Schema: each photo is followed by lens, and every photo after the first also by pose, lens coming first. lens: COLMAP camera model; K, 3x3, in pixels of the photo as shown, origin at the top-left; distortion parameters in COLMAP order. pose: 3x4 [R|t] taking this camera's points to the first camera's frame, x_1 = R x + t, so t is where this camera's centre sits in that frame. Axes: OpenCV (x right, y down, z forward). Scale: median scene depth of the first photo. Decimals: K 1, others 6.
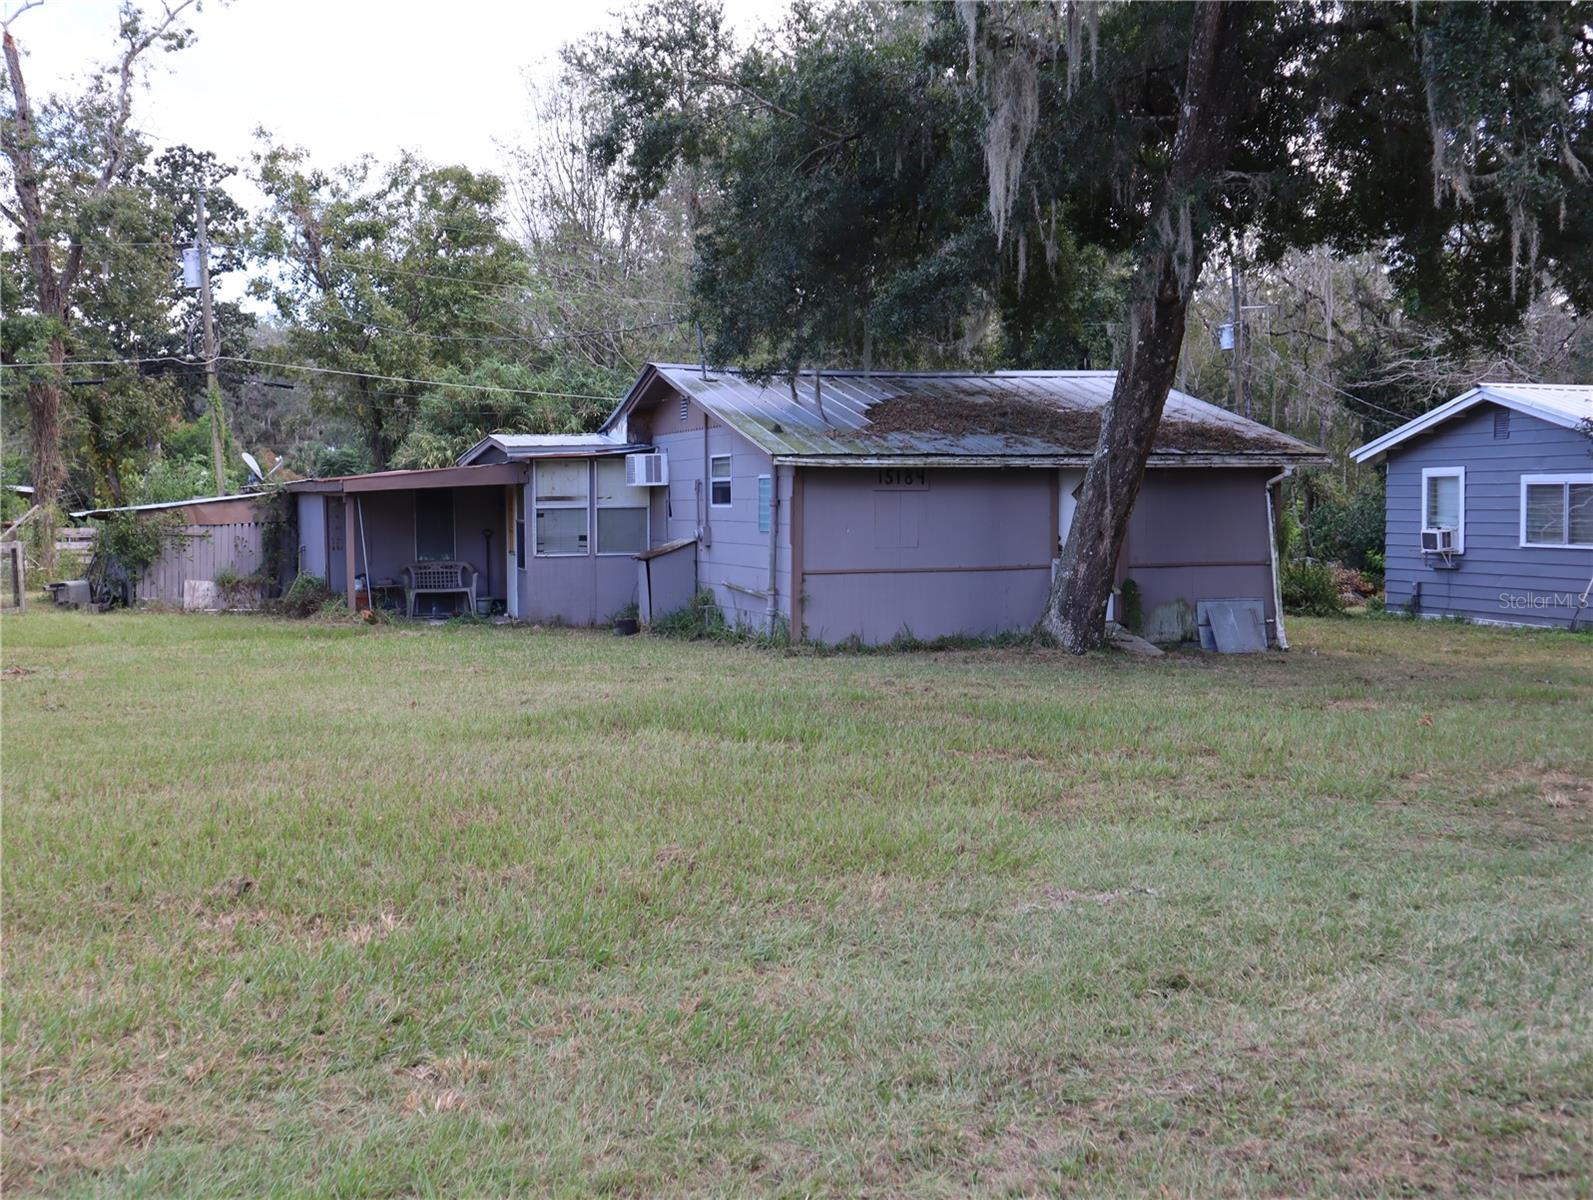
lens RADIAL K [[1856.5, 0, 787.4], [0, 1856.5, 594.2], [0, 0, 1]] dist [-0.054561, 0.175599]
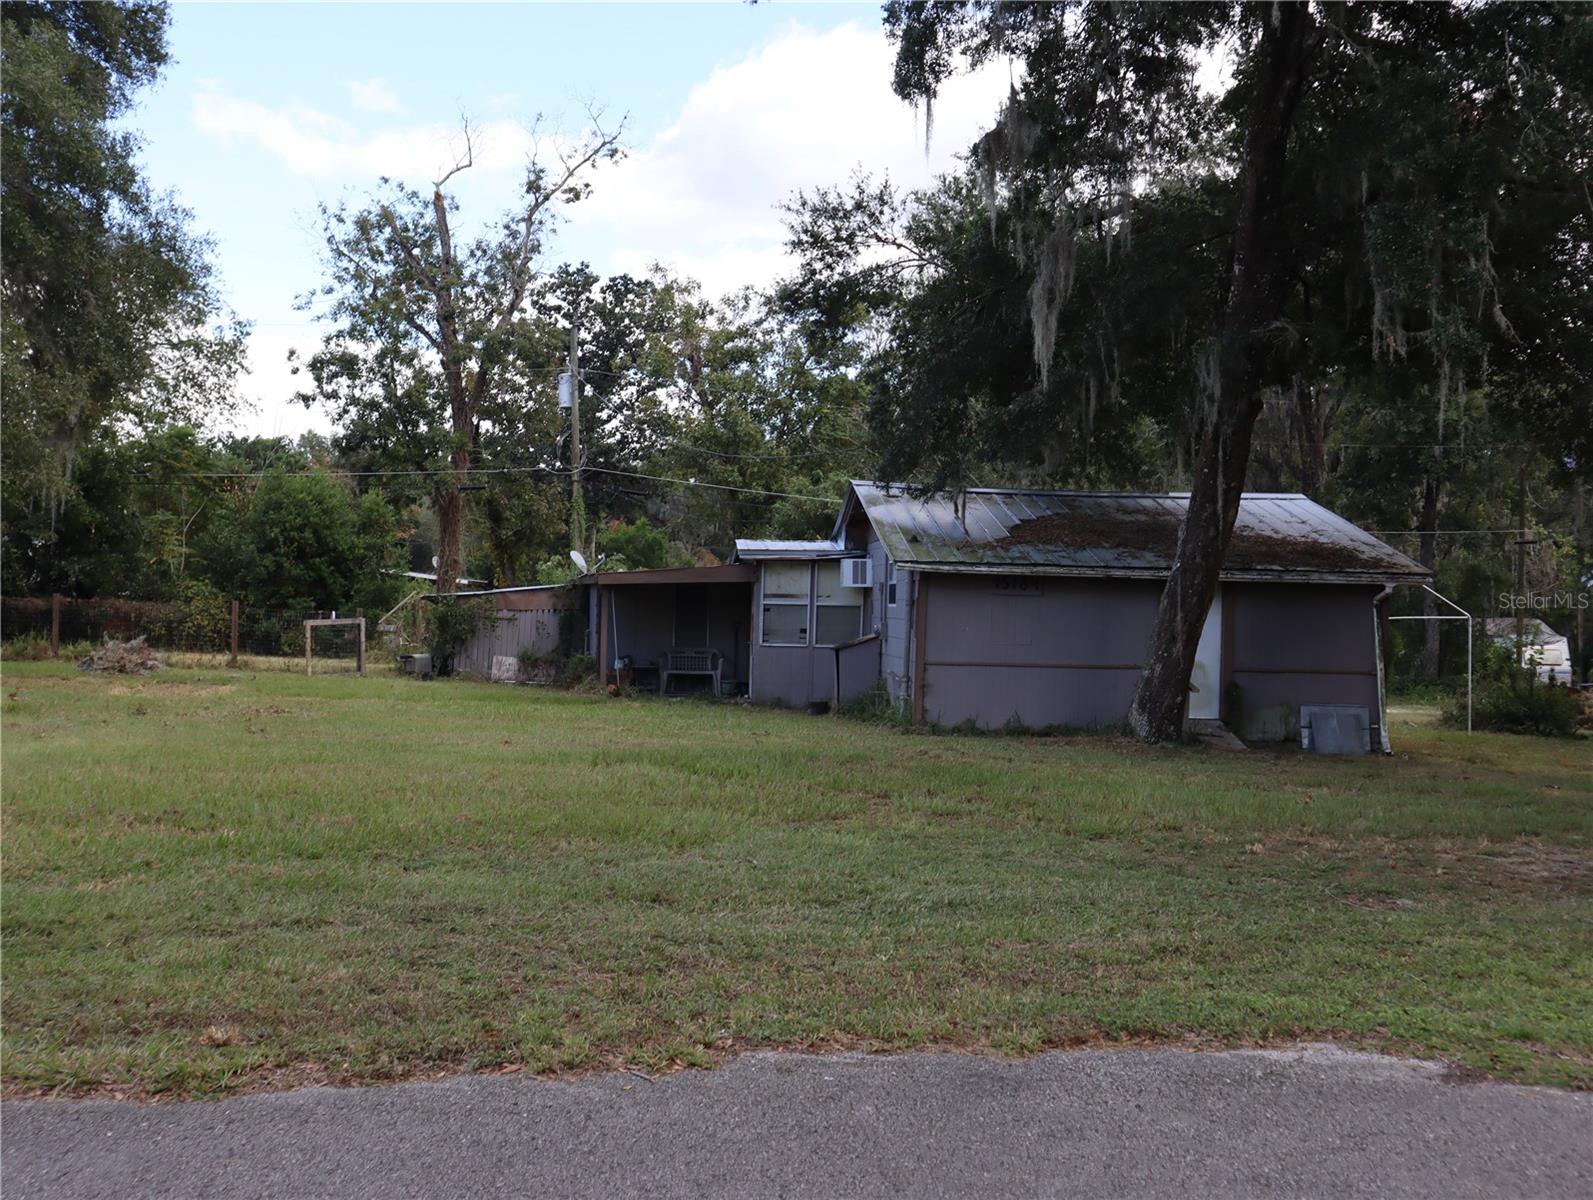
lens RADIAL K [[1856.5, 0, 787.4], [0, 1856.5, 594.2], [0, 0, 1]] dist [-0.054561, 0.175599]
pose [[0.967319, 0.030514, -0.251719, 0.172915], [-0.045415, 0.997529, -0.053599, 0.009291], [0.249461, 0.063279, 0.966315, -0.116612]]
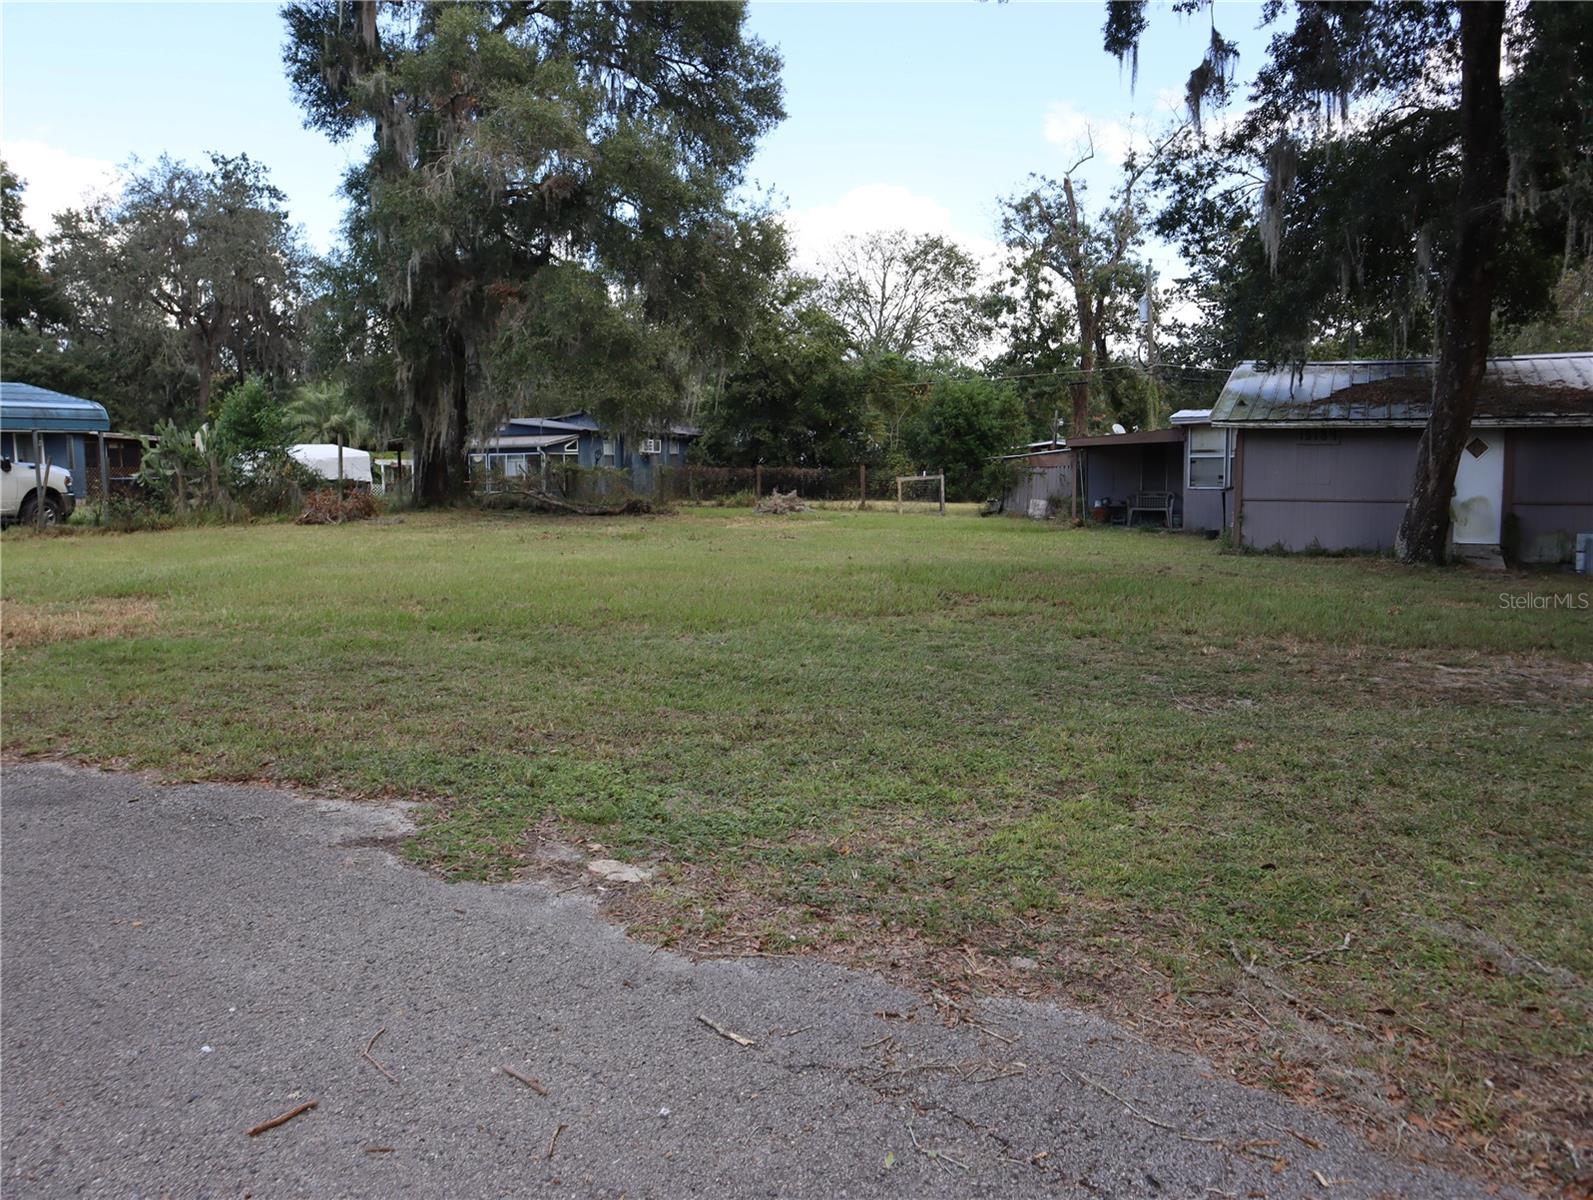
lens RADIAL K [[1238.0, 0, 784.0], [0, 1238.0, 594.9], [0, 0, 1]] dist [-0.134996, 0.085960]
pose [[0.712091, 0.077041, -0.697848, 0.347354], [-0.034055, 0.996581, 0.075270, 0.002920], [0.701261, -0.029834, 0.712280, 0.034360]]
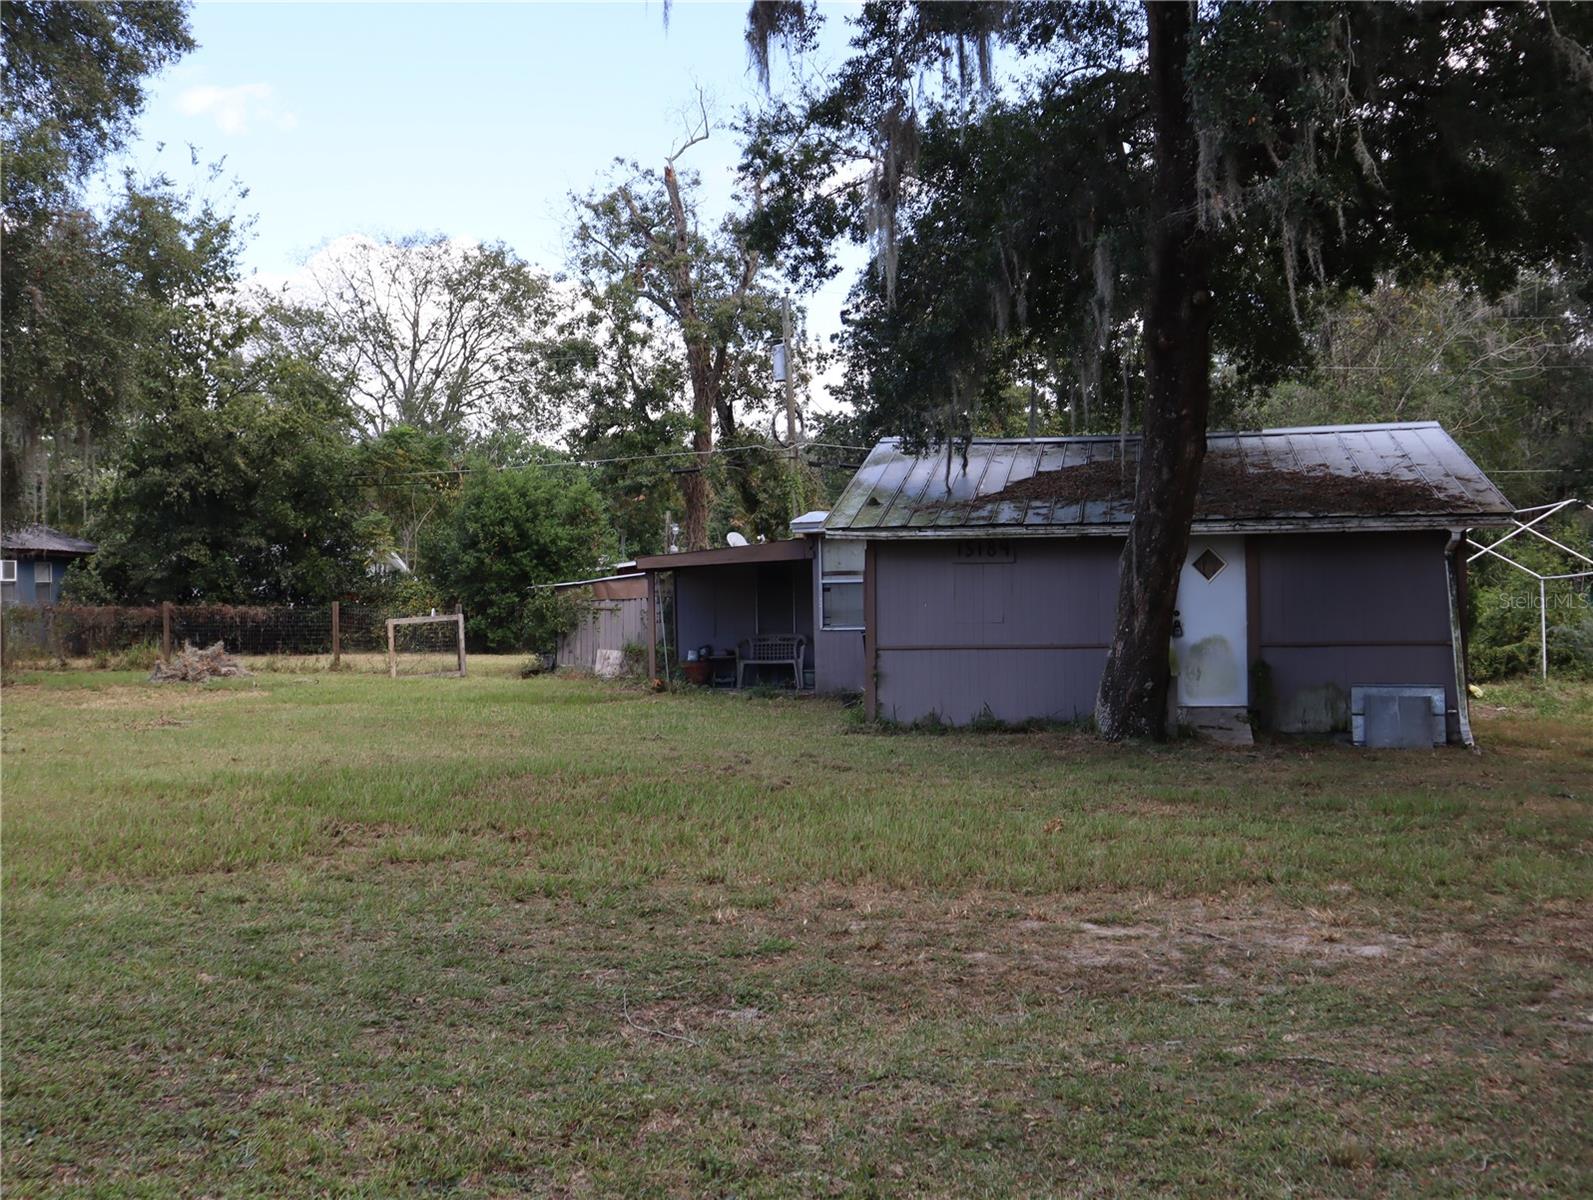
lens RADIAL K [[1856.5, 0, 787.4], [0, 1856.5, 594.2], [0, 0, 1]] dist [-0.054561, 0.175599]
pose [[0.869252, -0.003069, -0.494359, 0.360814], [-0.016212, 0.999266, -0.034710, -0.004254], [0.494103, 0.038186, 0.868565, 0.101021]]
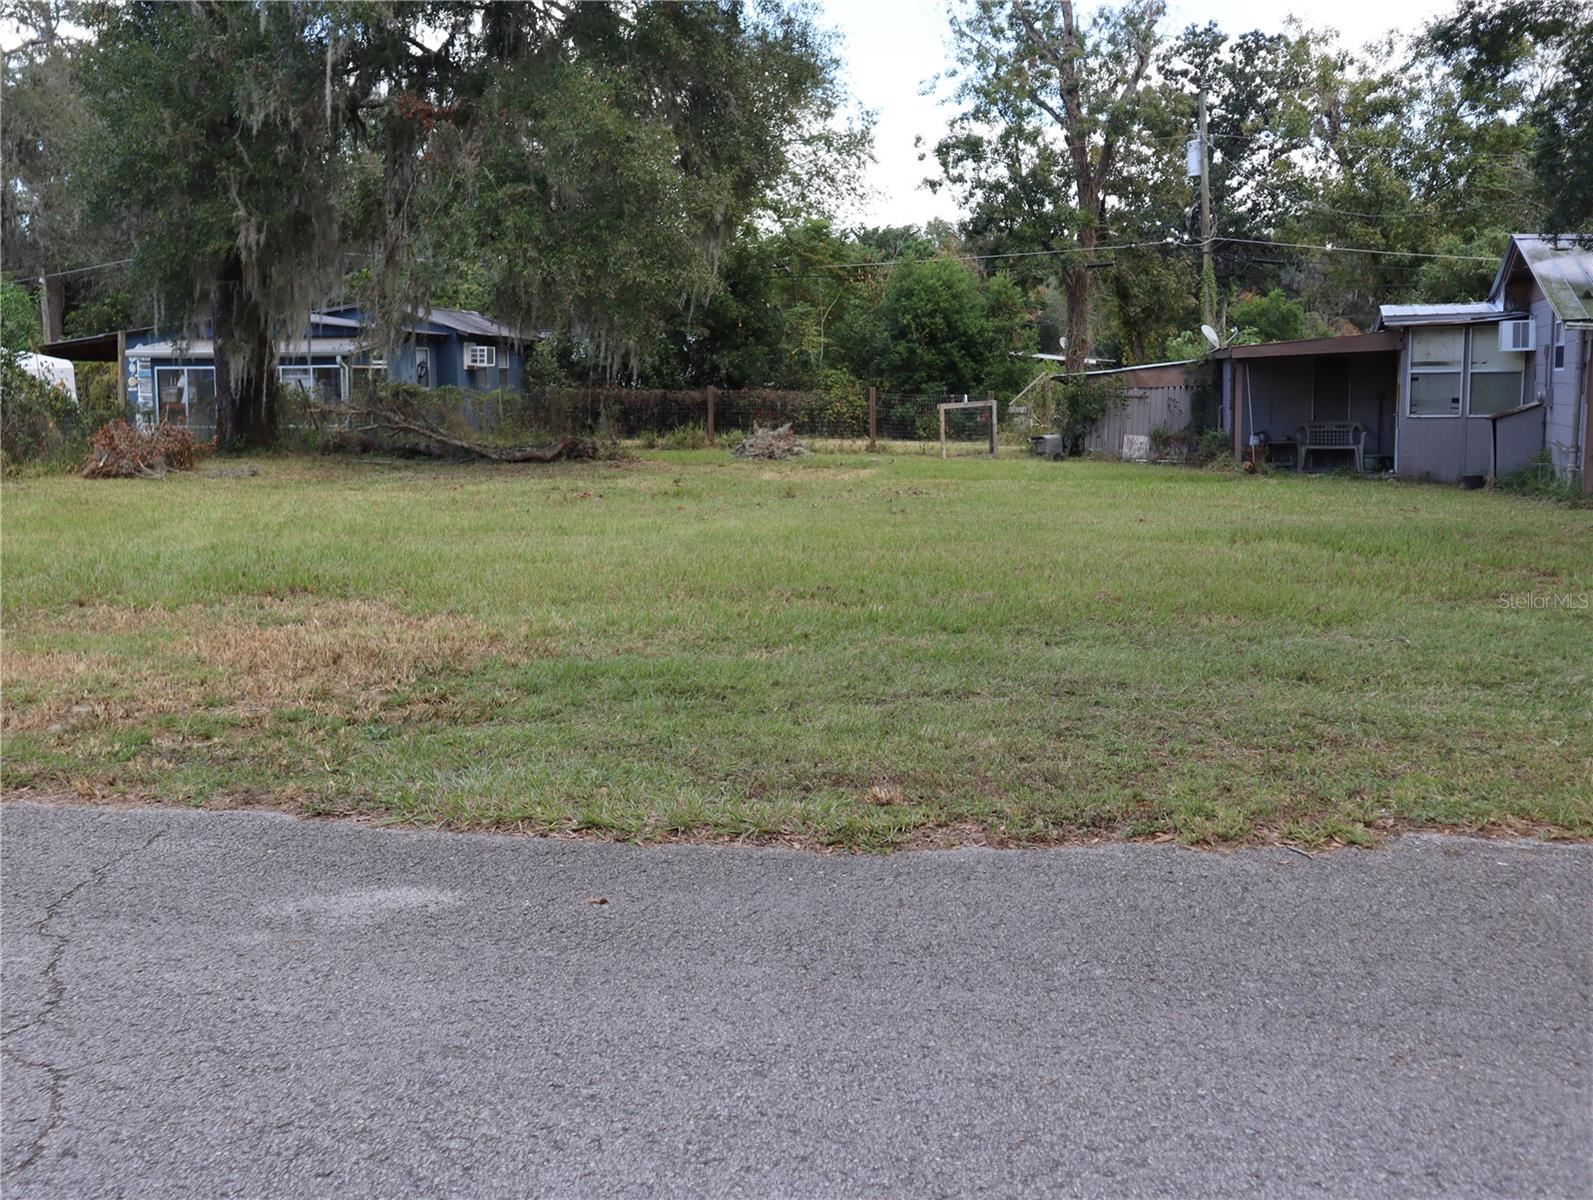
lens RADIAL K [[1856.5, 0, 787.4], [0, 1856.5, 594.2], [0, 0, 1]] dist [-0.054561, 0.175599]
pose [[0.831967, 0.065343, -0.550964, 0.169998], [-0.027655, 0.996690, 0.076444, 0.010552], [0.554136, -0.048362, 0.831020, -0.115863]]
